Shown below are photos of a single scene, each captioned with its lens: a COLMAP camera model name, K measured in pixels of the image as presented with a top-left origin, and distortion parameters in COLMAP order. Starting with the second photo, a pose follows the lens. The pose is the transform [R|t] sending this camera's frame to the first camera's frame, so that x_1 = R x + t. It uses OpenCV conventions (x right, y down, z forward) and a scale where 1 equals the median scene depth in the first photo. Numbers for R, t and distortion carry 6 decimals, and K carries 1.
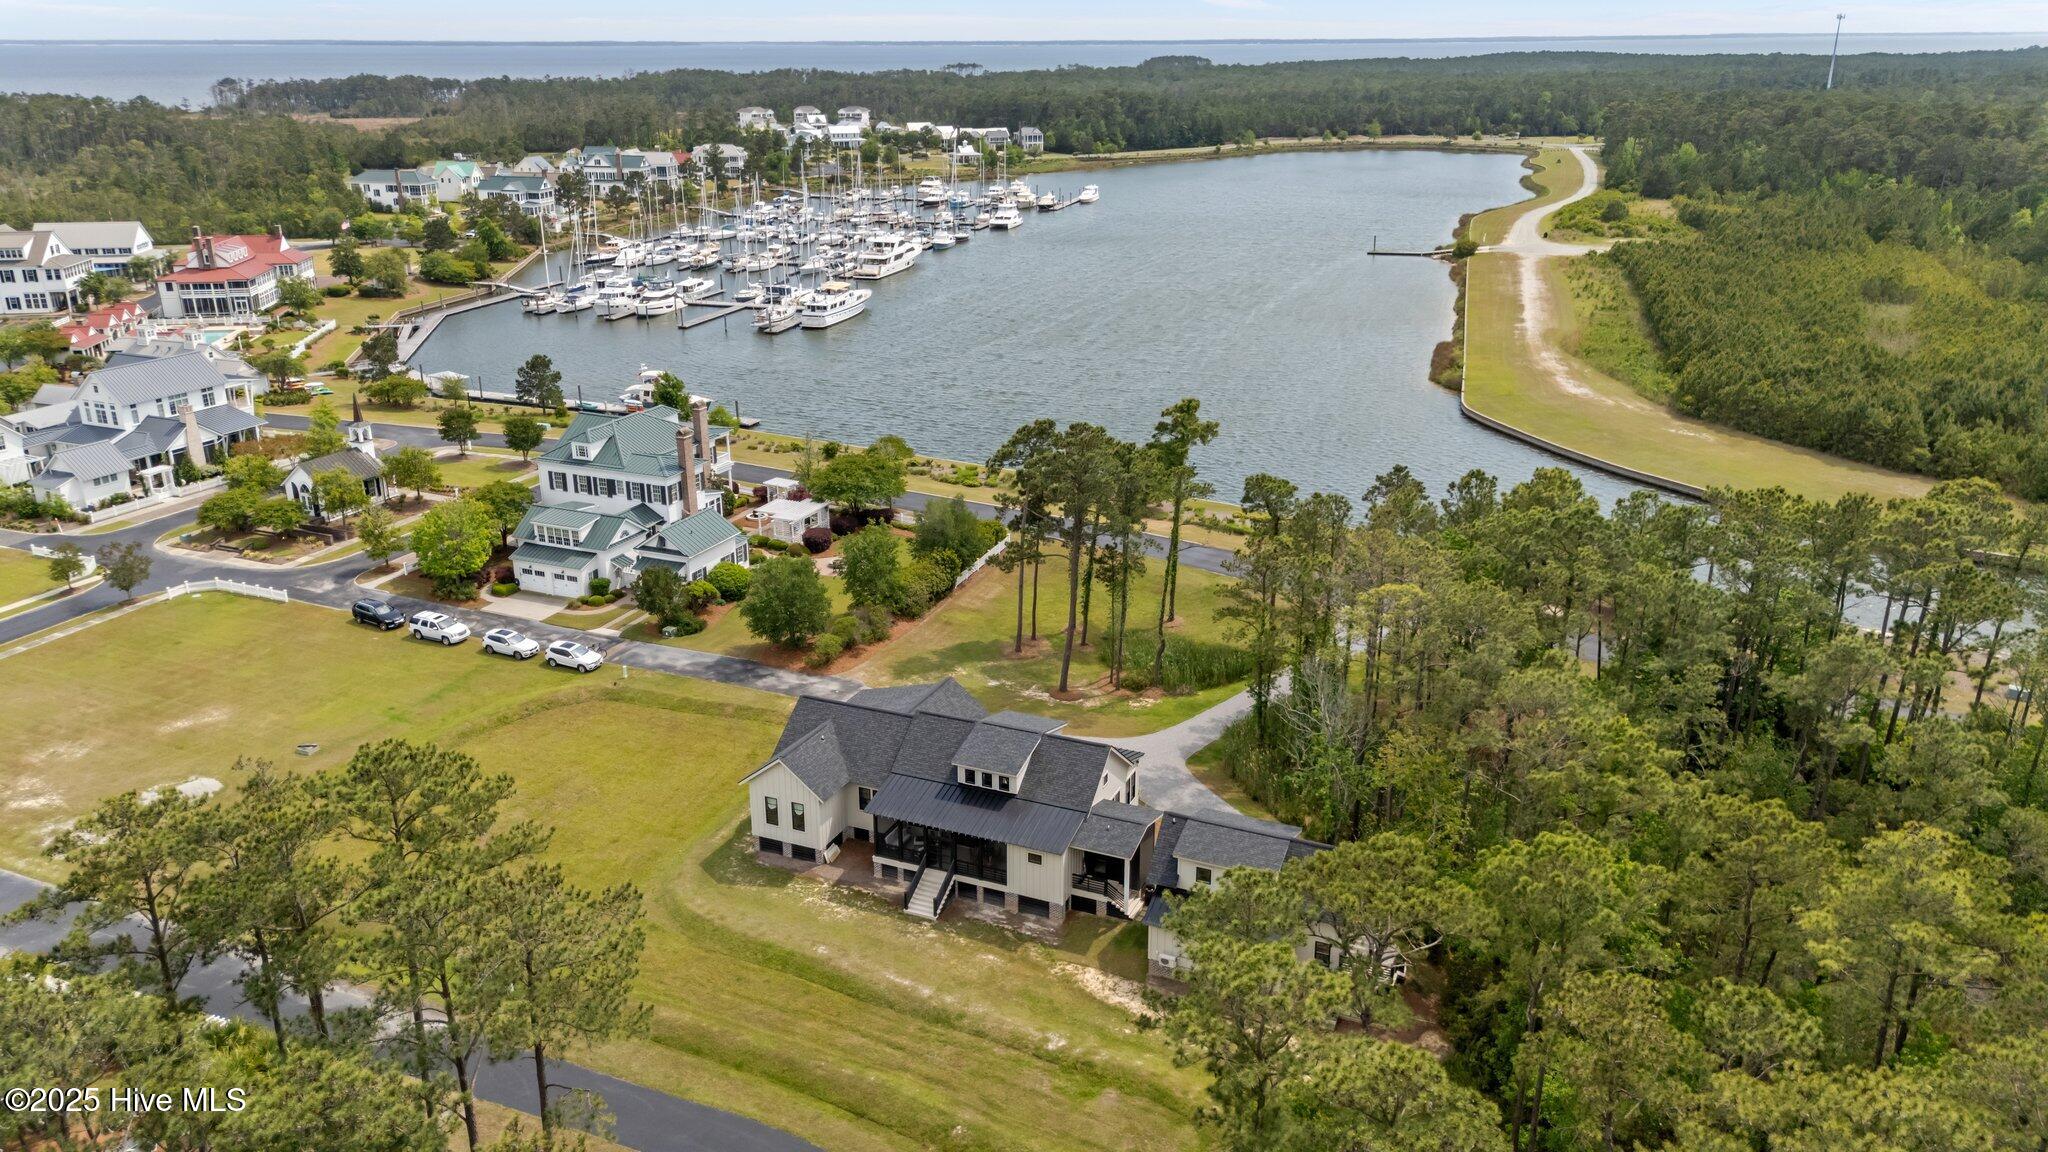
lens RADIAL K [[1483.0, 0, 1024.0], [0, 1483.0, 576.0], [0, 0, 1]] dist [0.043979, -0.036920]
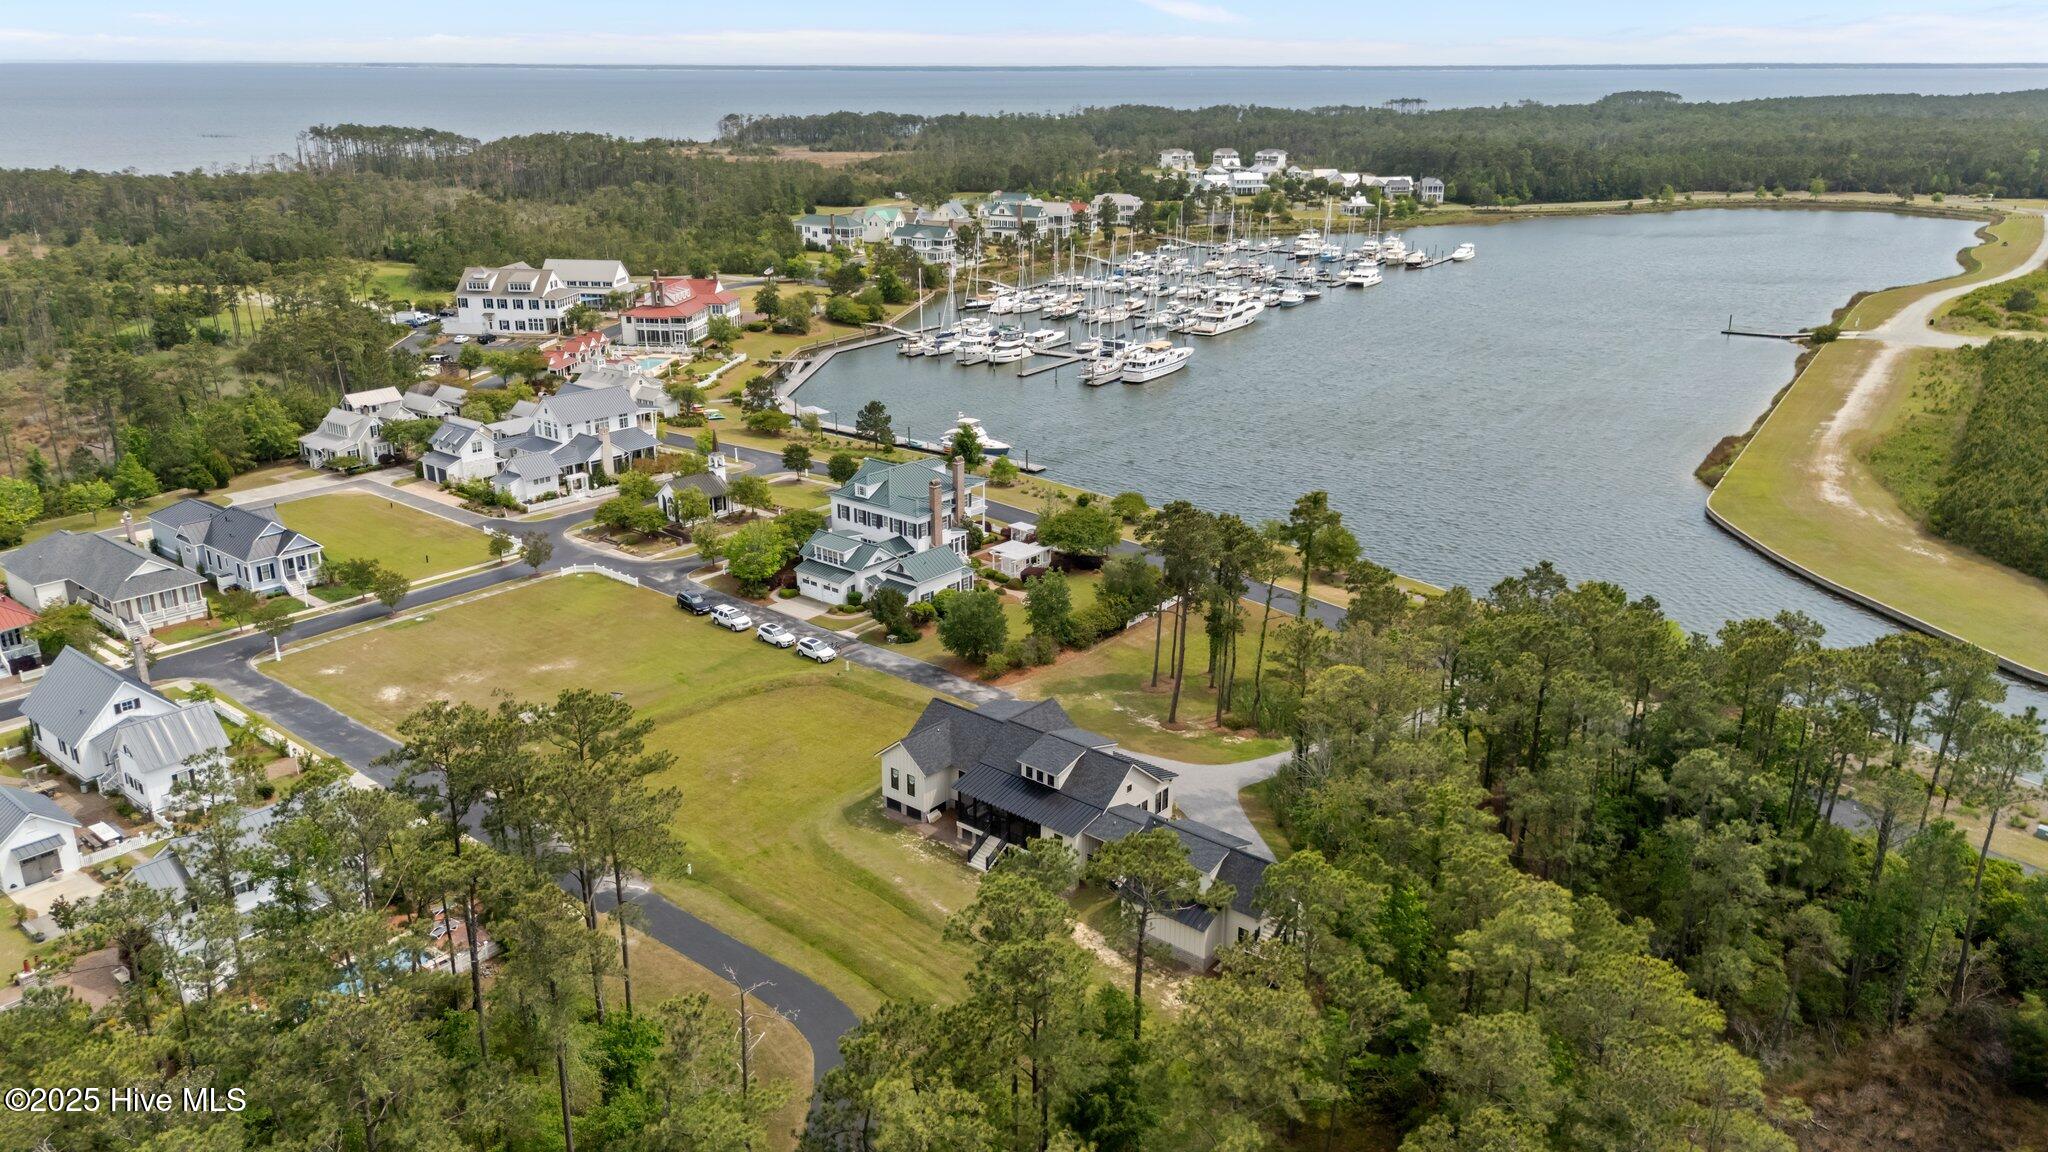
lens RADIAL K [[1463.7, 0, 1024.0], [0, 1463.7, 576.0], [0, 0, 1]] dist [0.080590, -0.129484]
pose [[0.958822, 0.096513, -0.267107, 0.093205], [-0.100353, 0.994952, -0.000730, -0.012544], [0.265688, 0.027505, 0.963667, -0.088937]]
